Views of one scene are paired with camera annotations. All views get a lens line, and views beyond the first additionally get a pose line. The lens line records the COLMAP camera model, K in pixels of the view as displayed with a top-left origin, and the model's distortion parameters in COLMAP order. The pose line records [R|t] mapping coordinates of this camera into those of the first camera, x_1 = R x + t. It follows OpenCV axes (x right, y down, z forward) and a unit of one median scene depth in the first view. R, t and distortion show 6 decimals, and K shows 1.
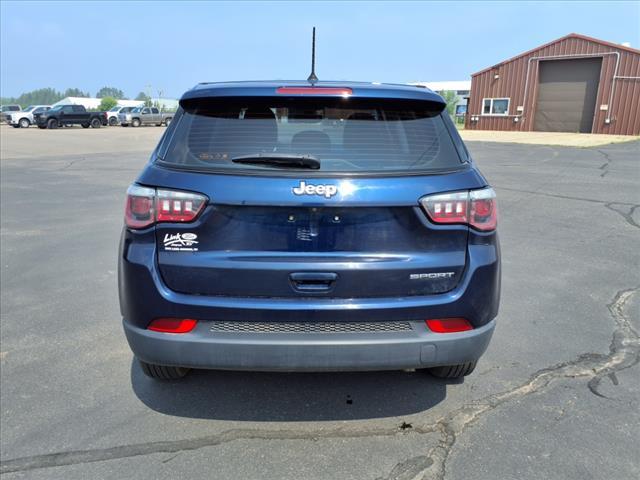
lens RADIAL K [[516.9, 0, 318.1], [0, 516.9, 242.0], [0, 0, 1]] dist [0.036087, -0.040870]
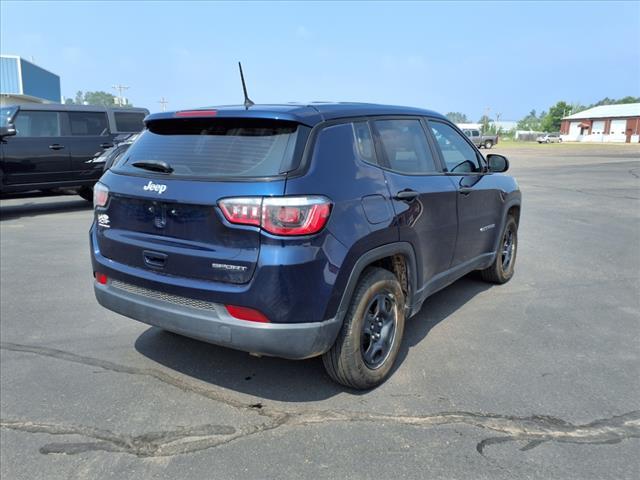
lens RADIAL K [[516.9, 0, 323.6], [0, 516.9, 242.3], [0, 0, 1]] dist [0.036087, -0.040870]
pose [[0.810896, 0.107006, -0.575323, 0.749355], [-0.130588, 0.991437, 0.000342, -0.013357], [0.570433, 0.074852, 0.817926, 0.115575]]
